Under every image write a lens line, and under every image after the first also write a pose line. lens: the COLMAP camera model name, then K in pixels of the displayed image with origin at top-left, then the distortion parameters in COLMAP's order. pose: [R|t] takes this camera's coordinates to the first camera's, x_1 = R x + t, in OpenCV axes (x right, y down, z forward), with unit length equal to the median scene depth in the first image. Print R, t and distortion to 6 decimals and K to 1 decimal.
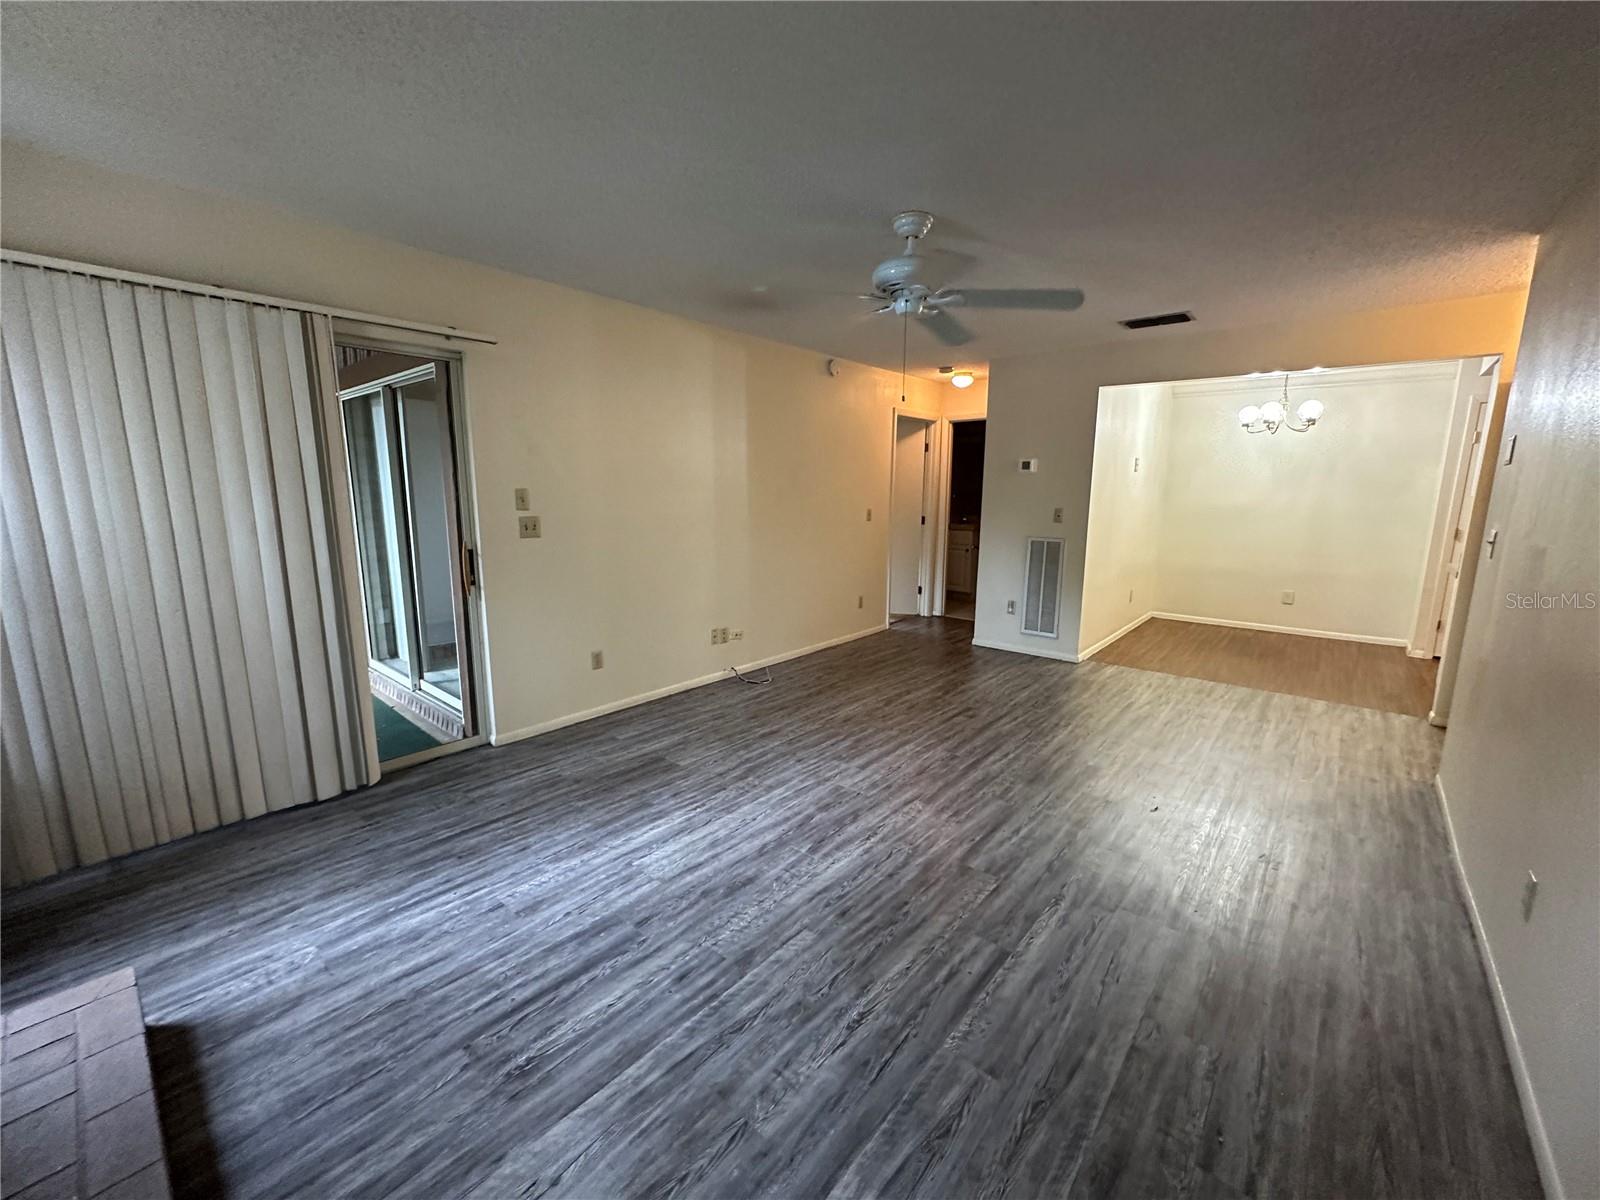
lens RADIAL K [[637.9, 0, 800.0], [0, 637.9, 600.0], [0, 0, 1]] dist [-0.003852, 0.000820]
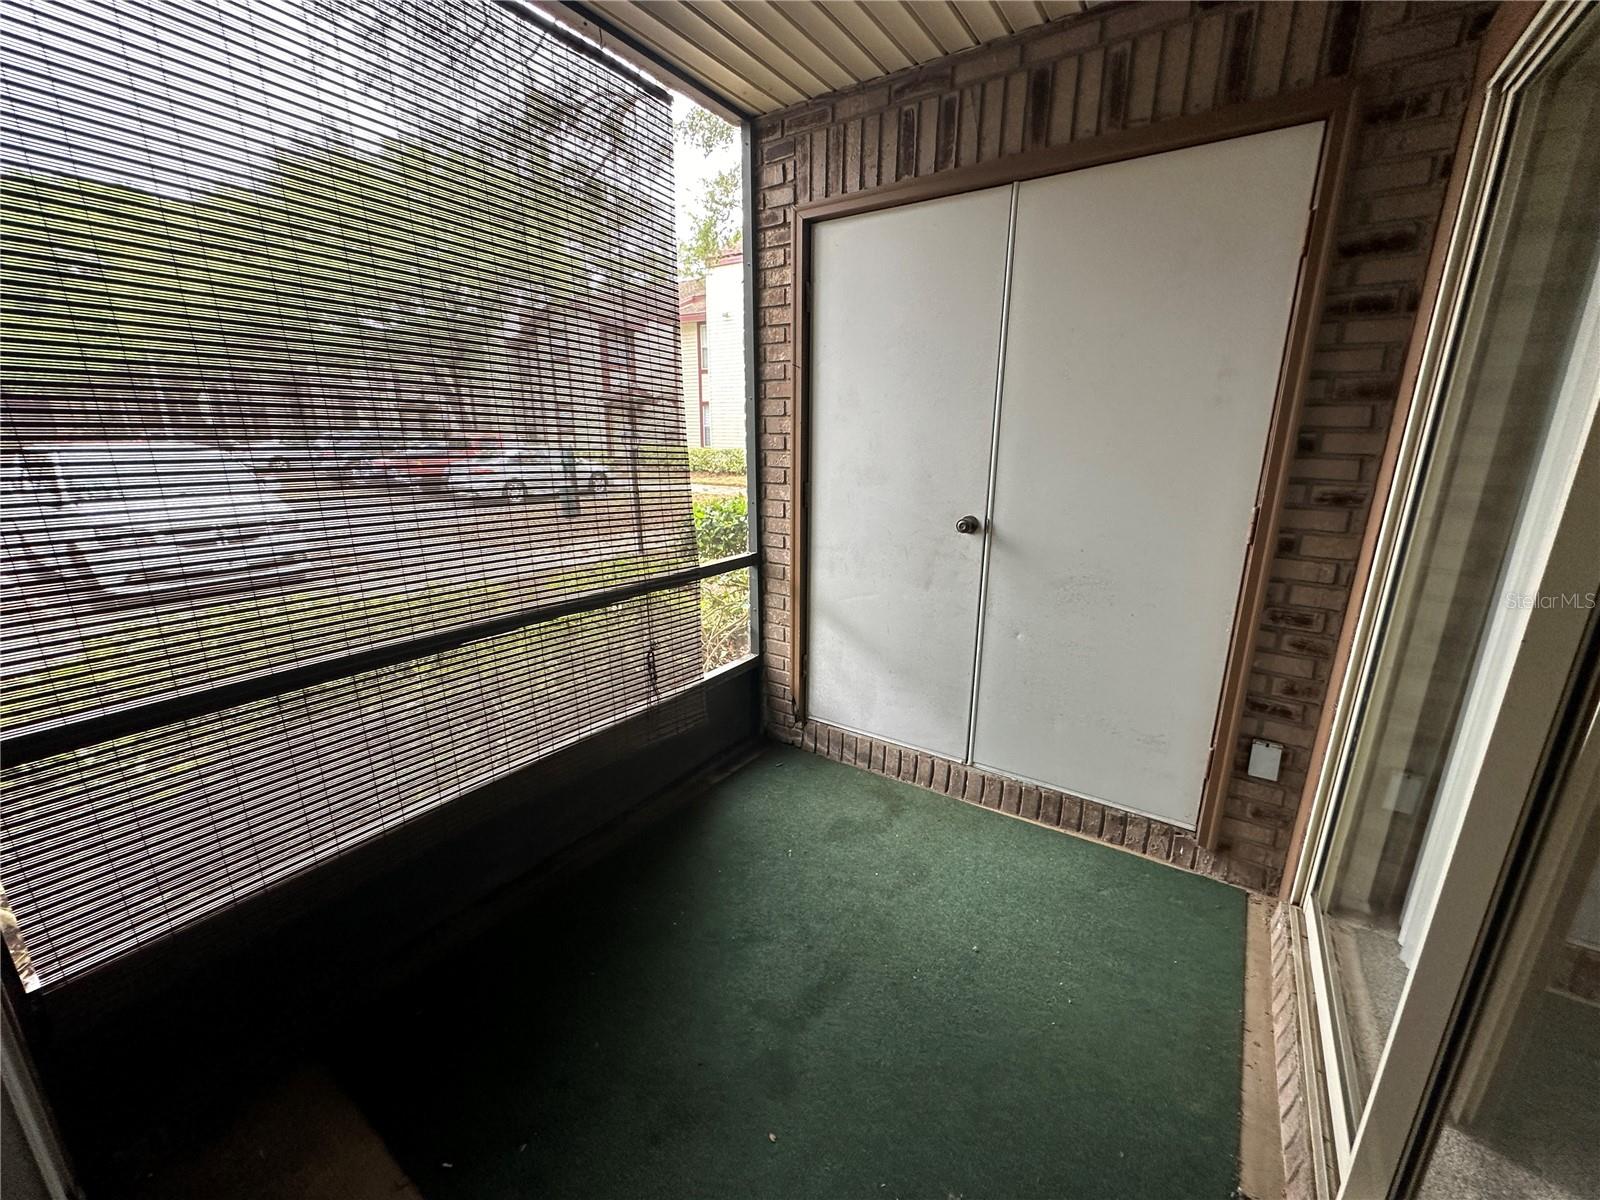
lens RADIAL K [[637.9, 0, 800.0], [0, 637.9, 600.0], [0, 0, 1]] dist [-0.003852, 0.000820]
pose [[0.123769, 0.250322, -0.960219, -0.785711], [-0.181496, 0.957046, 0.226100, -0.179154], [0.975572, 0.146292, 0.163885, 1.233644]]
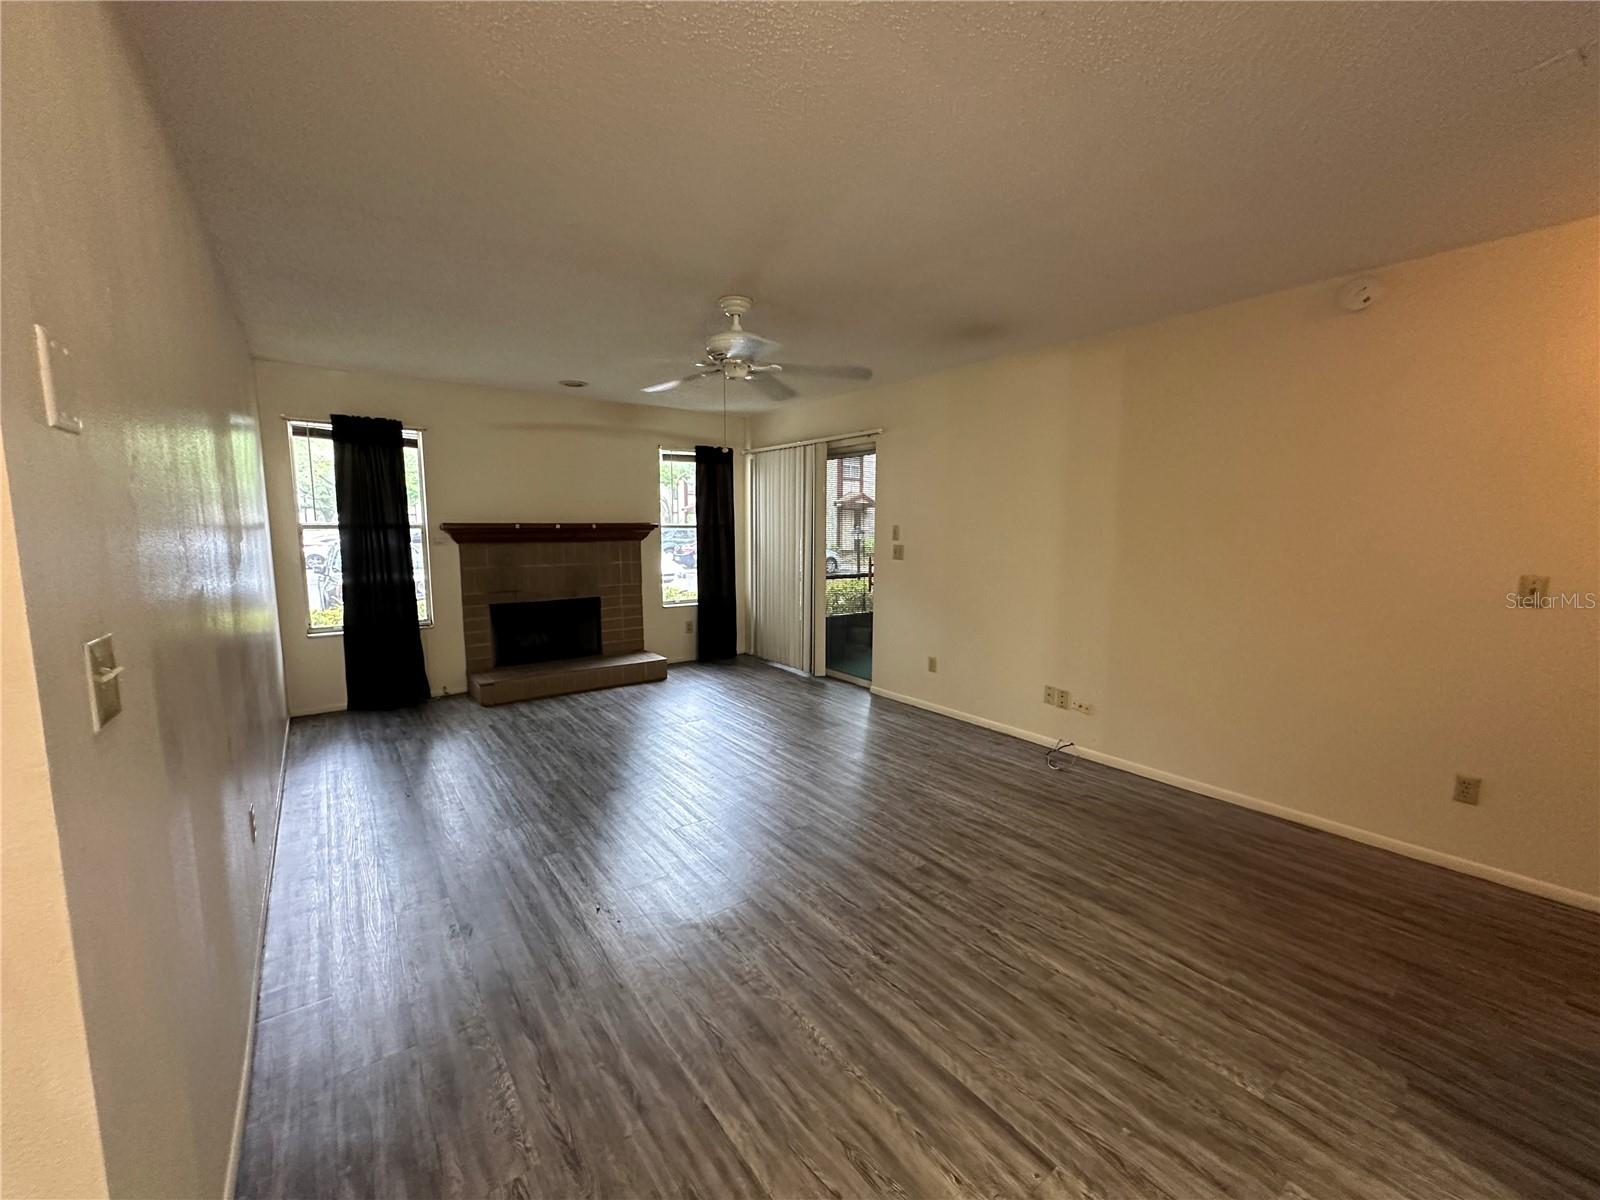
lens RADIAL K [[637.9, 0, 800.0], [0, 637.9, 600.0], [0, 0, 1]] dist [-0.003852, 0.000820]
pose [[-0.211836, 0.108861, -0.971223, 1.412992], [-0.176011, 0.973277, 0.147482, -0.251297], [0.961325, 0.202188, -0.187014, 1.488243]]
